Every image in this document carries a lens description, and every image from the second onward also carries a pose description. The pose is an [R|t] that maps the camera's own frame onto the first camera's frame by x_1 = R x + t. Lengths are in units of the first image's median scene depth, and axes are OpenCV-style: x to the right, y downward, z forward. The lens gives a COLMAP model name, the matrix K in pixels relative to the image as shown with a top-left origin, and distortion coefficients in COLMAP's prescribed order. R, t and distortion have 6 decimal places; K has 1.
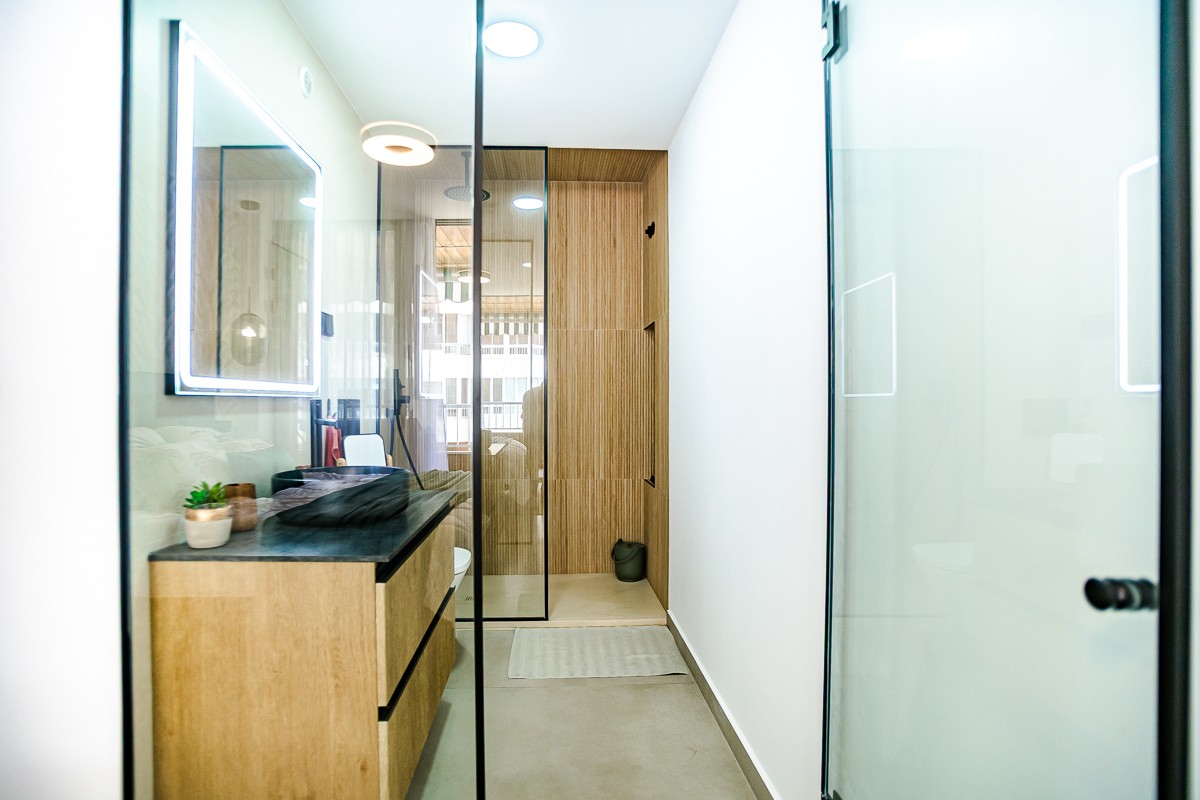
lens RADIAL K [[605.0, 0, 595.2], [0, 605.0, 400.9], [0, 0, 1]] dist [-0.091353, 0.045517]
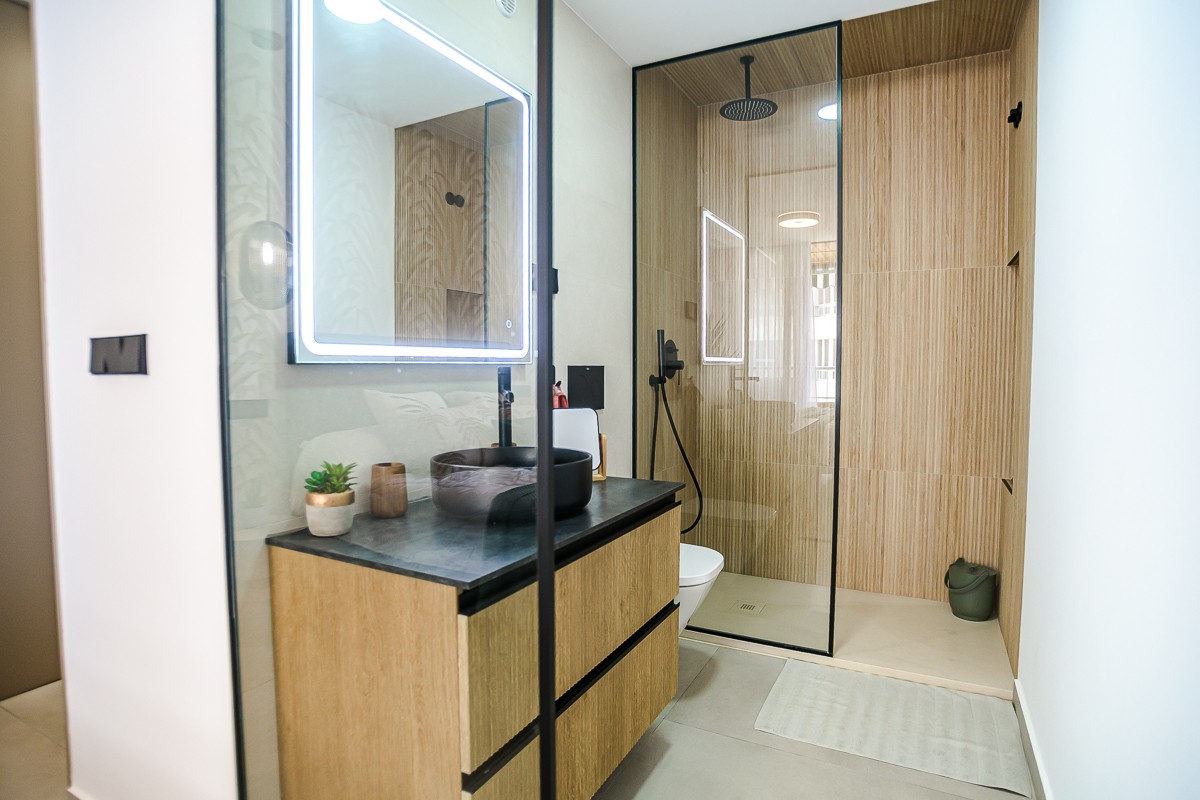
lens RADIAL K [[635.0, 0, 605.7], [0, 635.0, 396.5], [0, 0, 1]] dist [-0.048032, 0.001756]
pose [[0.848779, 0.027393, -0.528038, 0.096289], [-0.000333, 0.998685, 0.051272, -0.005292], [0.528748, -0.043343, 0.847671, 0.200905]]
